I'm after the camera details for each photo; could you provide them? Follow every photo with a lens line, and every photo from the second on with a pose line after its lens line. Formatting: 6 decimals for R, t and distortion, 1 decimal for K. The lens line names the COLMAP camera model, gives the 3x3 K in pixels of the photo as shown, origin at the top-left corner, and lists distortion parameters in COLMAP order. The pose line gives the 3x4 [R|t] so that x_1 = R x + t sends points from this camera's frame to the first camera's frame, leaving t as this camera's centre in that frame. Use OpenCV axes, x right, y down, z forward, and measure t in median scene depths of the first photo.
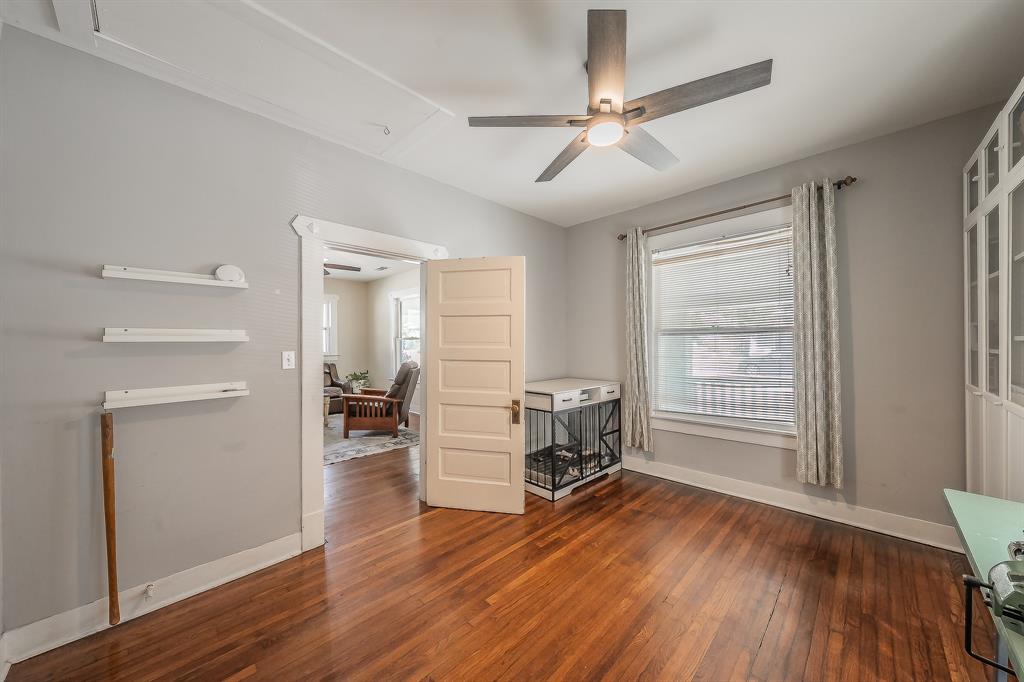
lens RADIAL K [[383.5, 0, 512.0], [0, 383.5, 341.0], [0, 0, 1]] dist [-0.000073, -0.000094]
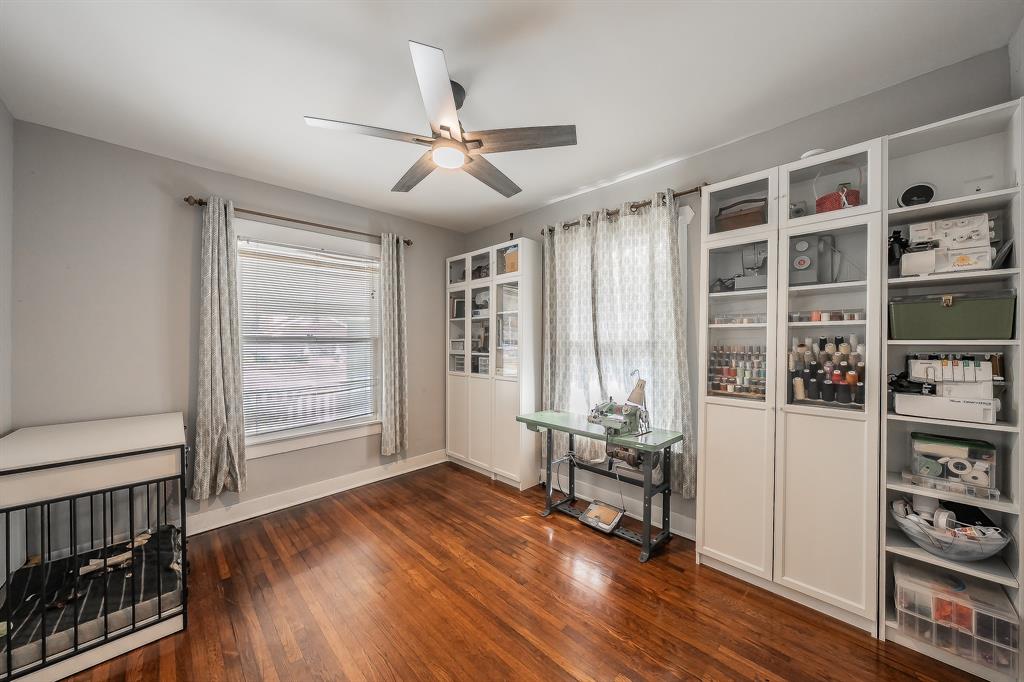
lens RADIAL K [[384.1, 0, 512.0], [0, 384.1, 341.0], [0, 0, 1]] dist [-0.000120, -0.000019]
pose [[-0.055973, 0.014757, 0.998323, -0.560217], [0.004672, 0.999884, -0.014518, -0.006781], [-0.998421, 0.003852, -0.056036, 0.594031]]
